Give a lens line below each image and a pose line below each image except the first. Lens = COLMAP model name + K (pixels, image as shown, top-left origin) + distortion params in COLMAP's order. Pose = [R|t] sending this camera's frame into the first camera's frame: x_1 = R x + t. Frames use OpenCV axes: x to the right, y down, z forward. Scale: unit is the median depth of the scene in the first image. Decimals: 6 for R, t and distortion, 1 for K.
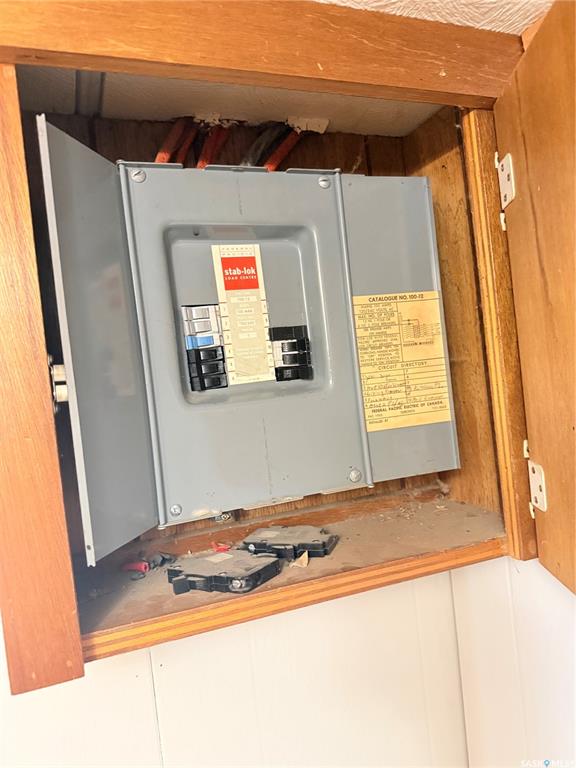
lens RADIAL K [[543.2, 0, 287.3], [0, 543.2, 385.3], [0, 0, 1]] dist [0.003112, 0.000256]
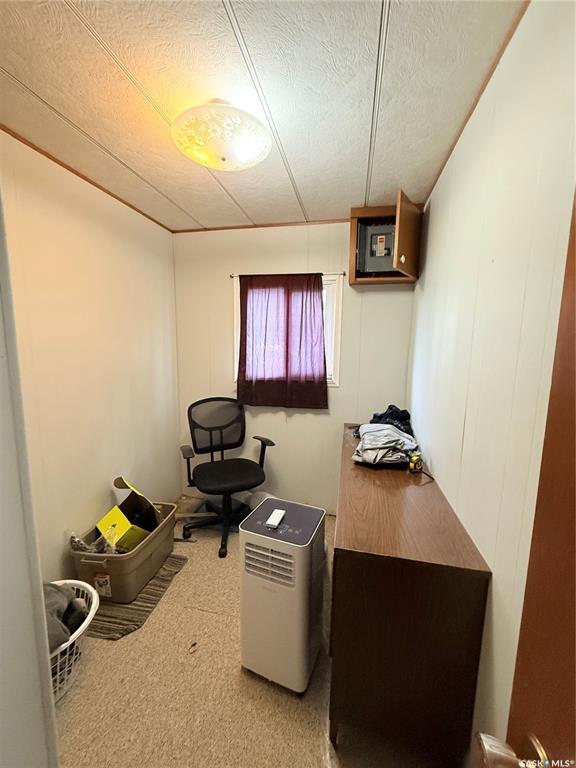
lens RADIAL K [[308.7, 0, 285.4], [0, 308.7, 383.1], [0, 0, 1]] dist [0.002024, 0.000244]
pose [[0.828945, 0.186094, -0.527464, 1.473636], [-0.106121, 0.978228, 0.178351, 1.133744], [0.549170, -0.091868, 0.830646, -3.545016]]
